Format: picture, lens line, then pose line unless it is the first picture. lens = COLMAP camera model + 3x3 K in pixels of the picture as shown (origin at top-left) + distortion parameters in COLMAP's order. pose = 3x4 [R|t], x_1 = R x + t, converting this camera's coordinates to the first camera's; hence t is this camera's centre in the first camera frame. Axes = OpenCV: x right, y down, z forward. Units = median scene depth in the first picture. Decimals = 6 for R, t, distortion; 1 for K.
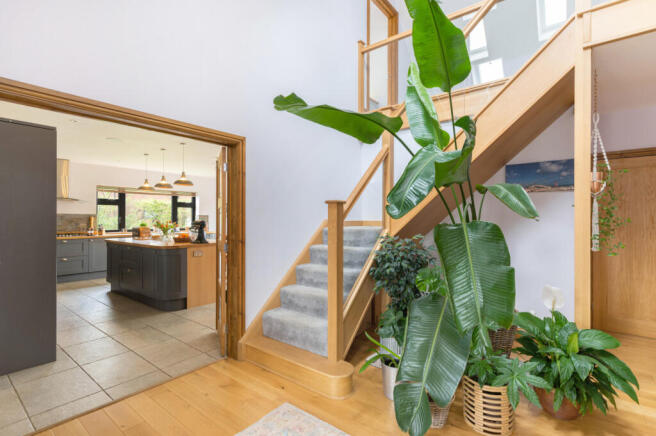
lens RADIAL K [[306.1, 0, 331.7], [0, 306.1, 222.4], [0, 0, 1]] dist [0.001639, -0.000237]
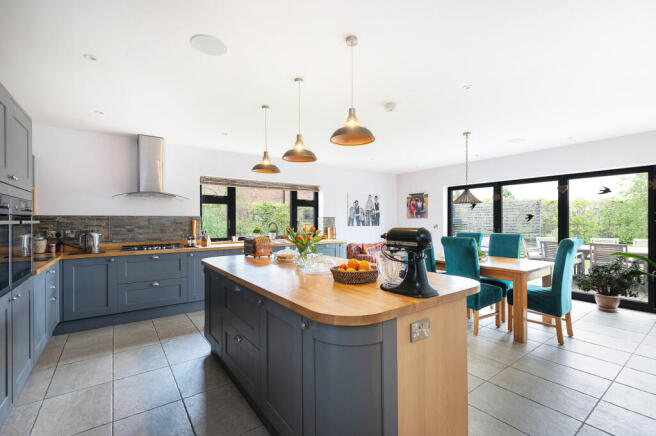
lens RADIAL K [[291.9, 0, 326.2], [0, 291.9, 218.8], [0, 0, 1]] dist [0.001176, 0.000042]
pose [[0.955252, -0.008539, -0.295669, -0.272656], [0.002632, 0.999789, -0.020370, -0.006396], [0.295781, 0.018681, 0.955073, 0.416380]]
